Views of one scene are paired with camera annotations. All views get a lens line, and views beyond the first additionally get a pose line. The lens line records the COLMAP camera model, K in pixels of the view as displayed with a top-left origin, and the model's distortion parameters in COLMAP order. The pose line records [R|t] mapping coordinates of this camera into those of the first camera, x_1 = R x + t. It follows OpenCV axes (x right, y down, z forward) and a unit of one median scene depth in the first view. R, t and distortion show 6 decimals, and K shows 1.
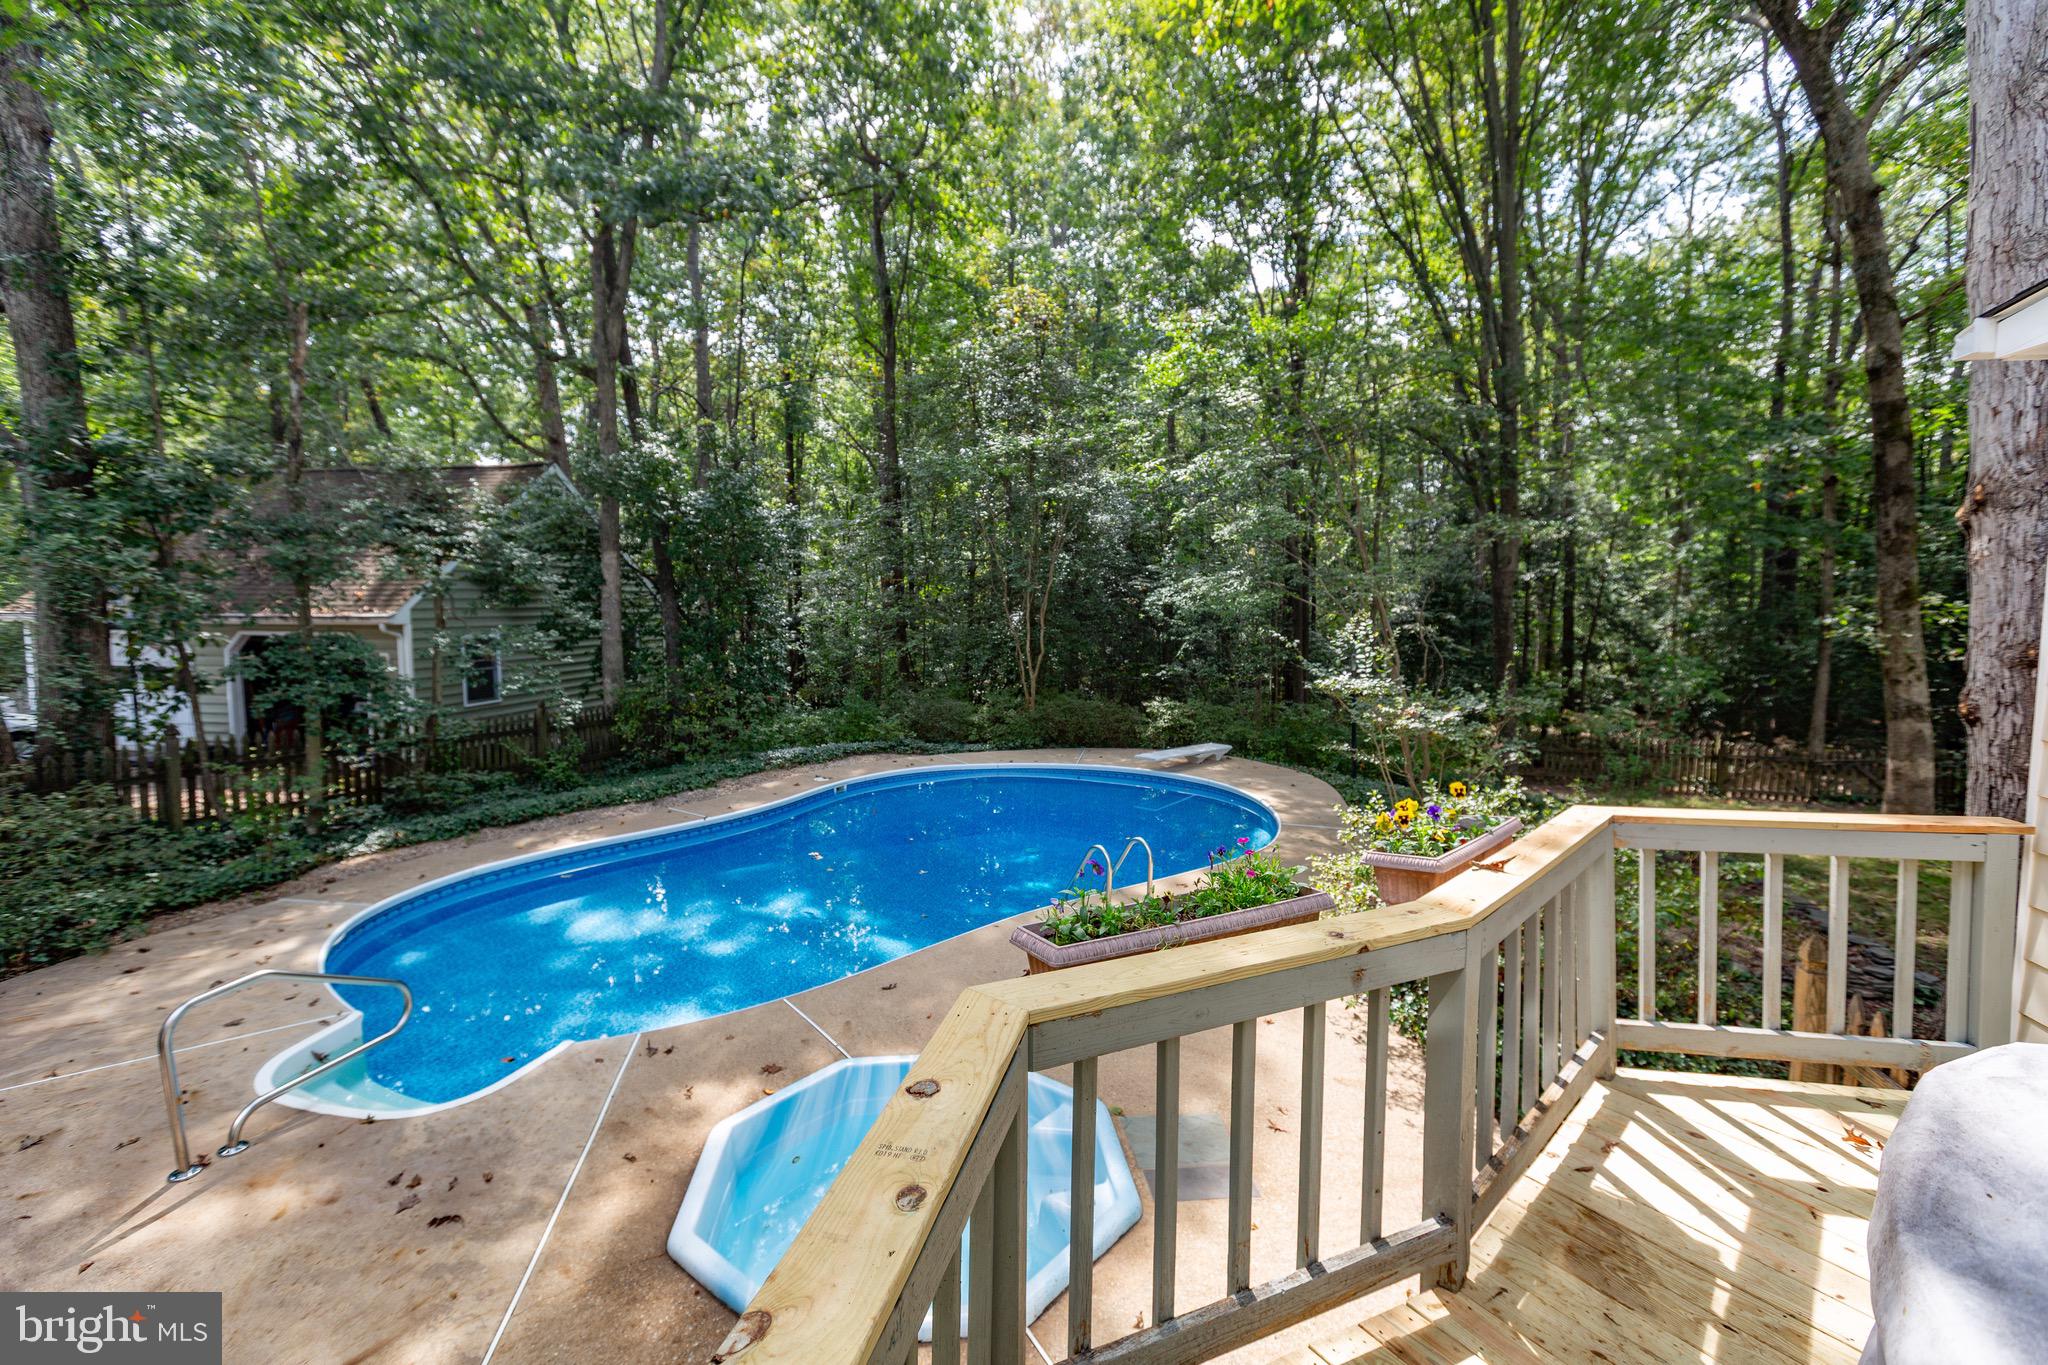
lens RADIAL K [[900.0, 0, 1027.6], [0, 900.0, 713.0], [0, 0, 1]] dist [-0.000669, -0.000382]
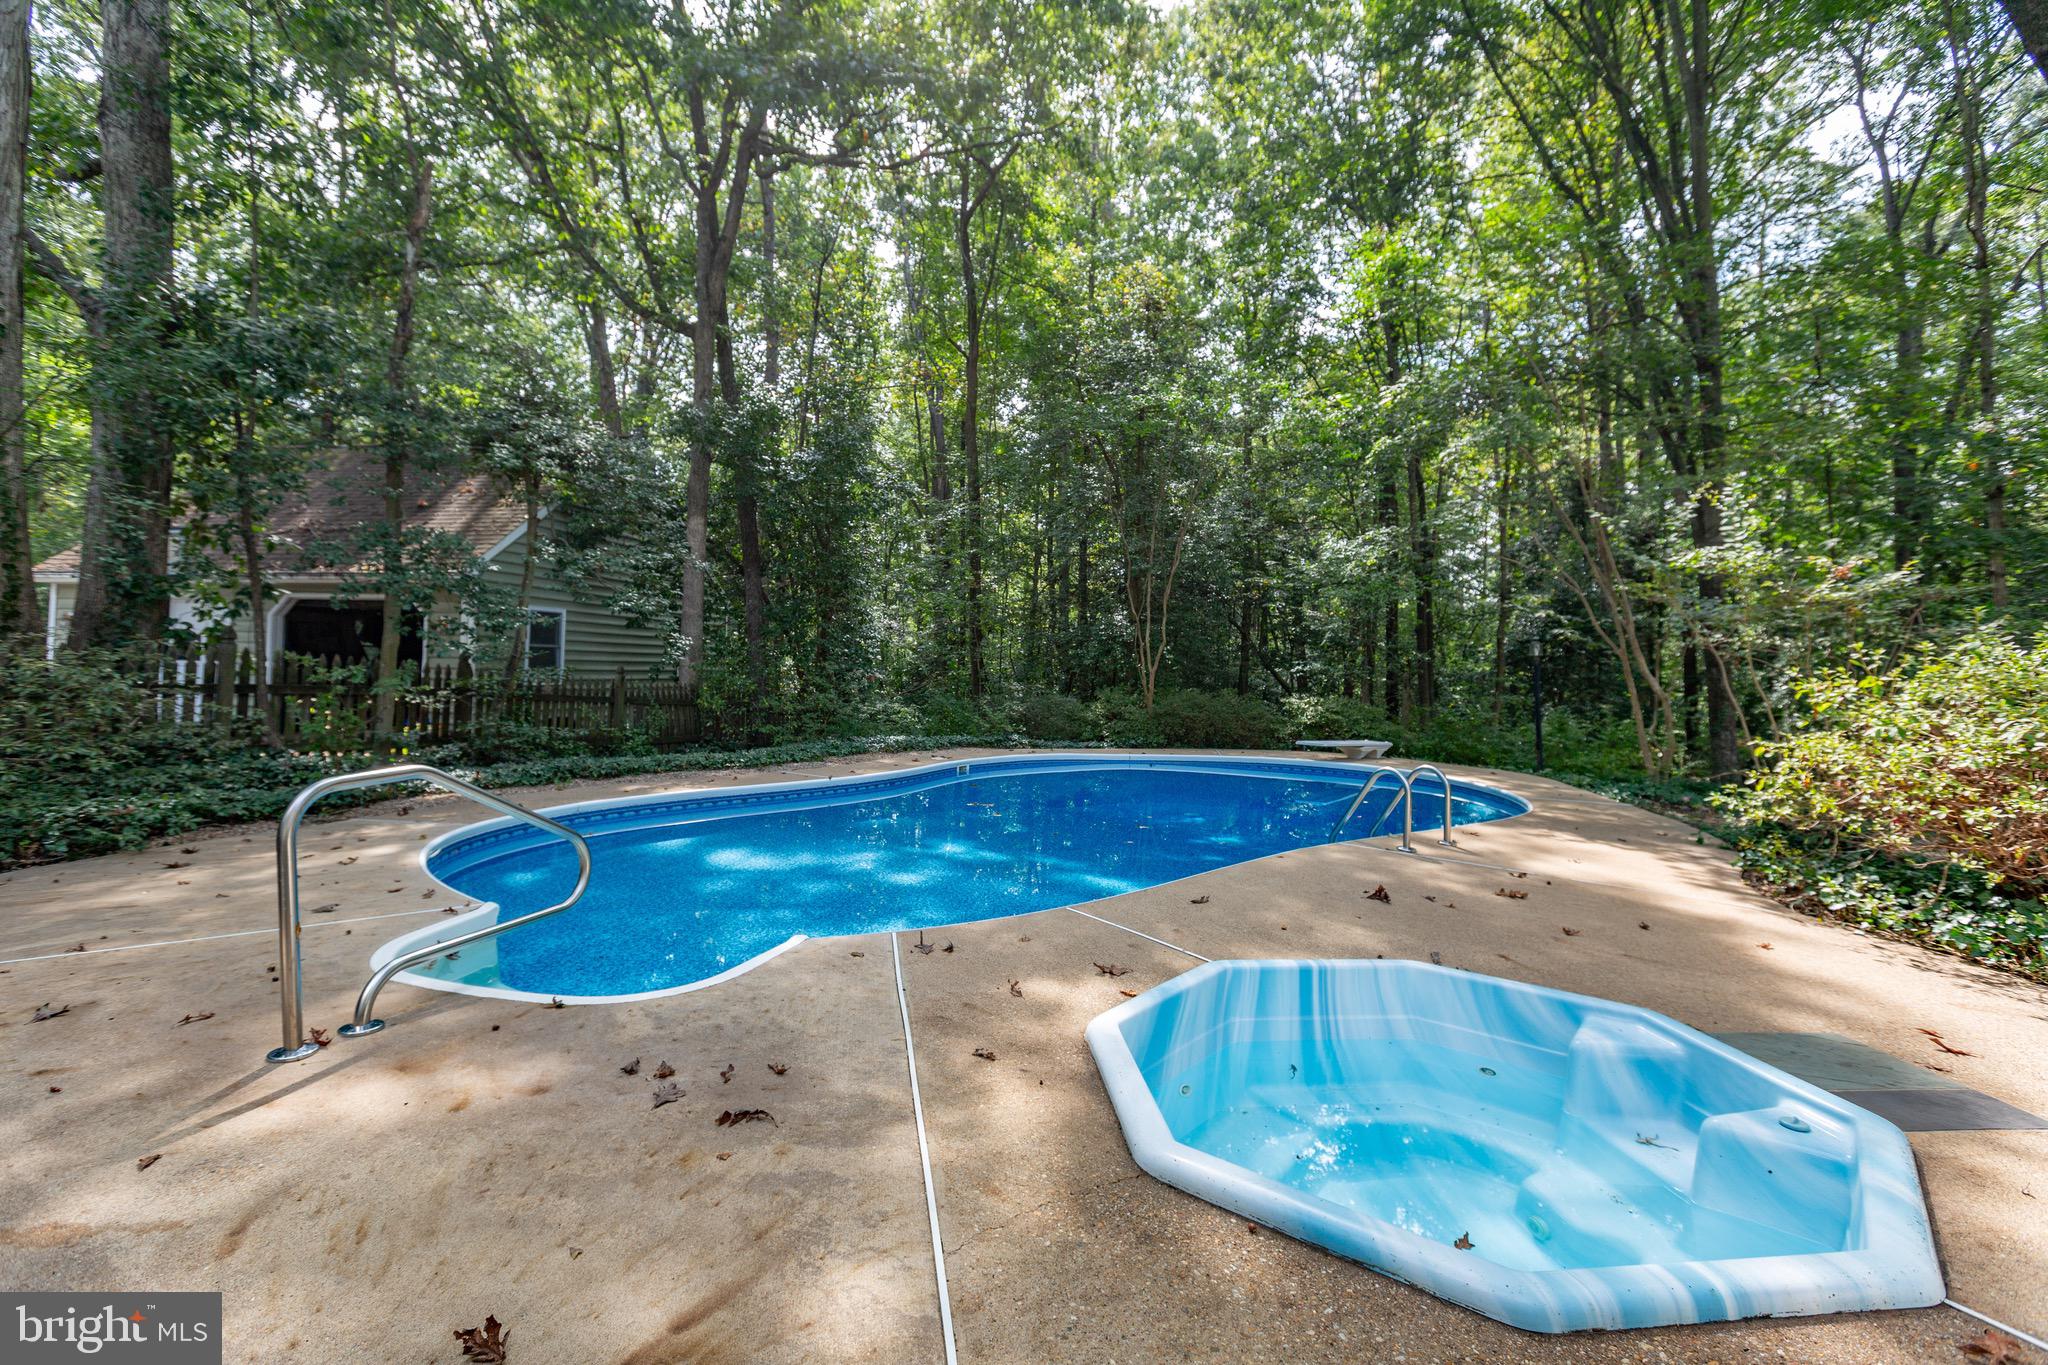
lens RADIAL K [[923.5, 0, 1021.6], [0, 923.5, 690.7], [0, 0, 1]] dist [-0.001269, -0.000215]
pose [[0.999752, 0.017050, -0.014354, -0.344224], [-0.018532, 0.993719, -0.110363, 0.261008], [0.012382, 0.110602, 0.993788, 0.275345]]
